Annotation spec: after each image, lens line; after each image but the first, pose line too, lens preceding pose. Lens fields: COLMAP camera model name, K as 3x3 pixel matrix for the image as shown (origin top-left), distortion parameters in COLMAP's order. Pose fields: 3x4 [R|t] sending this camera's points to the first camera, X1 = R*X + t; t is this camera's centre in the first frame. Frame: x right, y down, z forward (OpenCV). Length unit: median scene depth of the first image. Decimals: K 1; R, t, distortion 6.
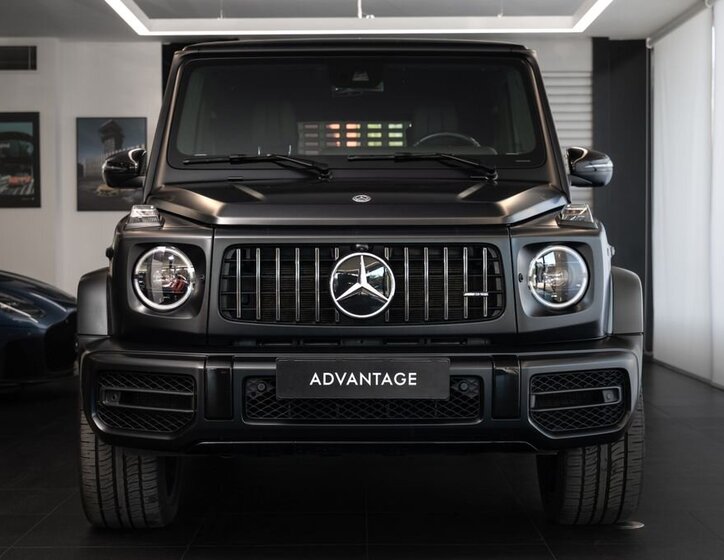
lens RADIAL K [[1404.2, 0, 362.0], [0, 1404.2, 280.0], [0, 0, 1]] dist [-0.020468, -0.138858]
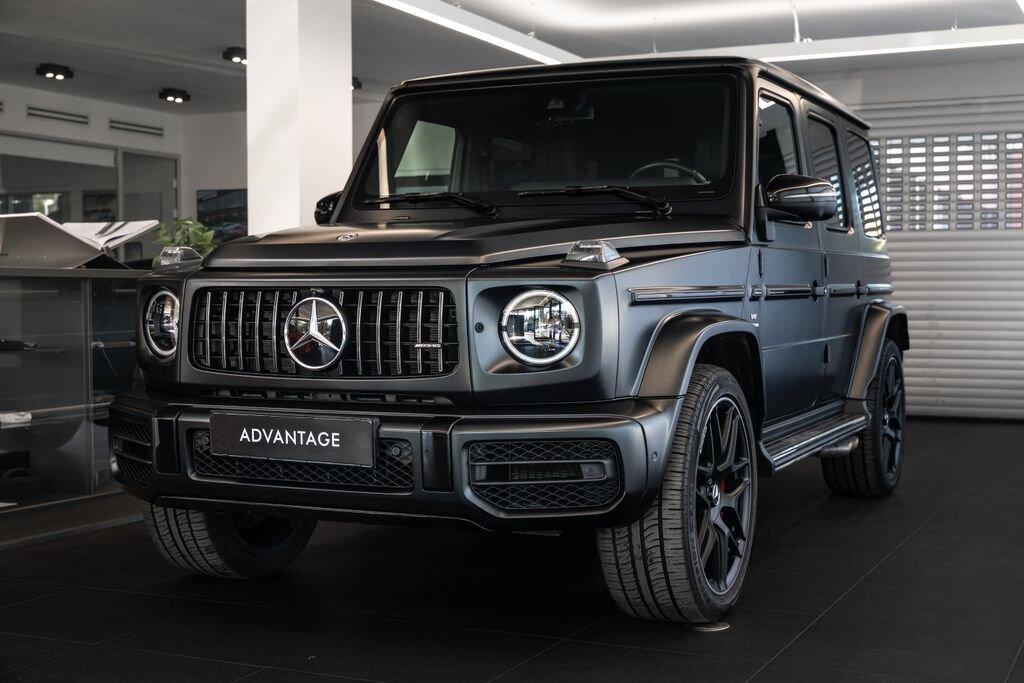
lens RADIAL K [[1361.5, 0, 512.0], [0, 1361.5, 341.5], [0, 0, 1]] dist [-0.005046, -0.019815]
pose [[0.912883, 0.017273, -0.407856, 0.473134], [-0.011386, 0.999793, 0.016859, -0.007267], [0.408063, -0.010746, 0.912890, 0.251711]]
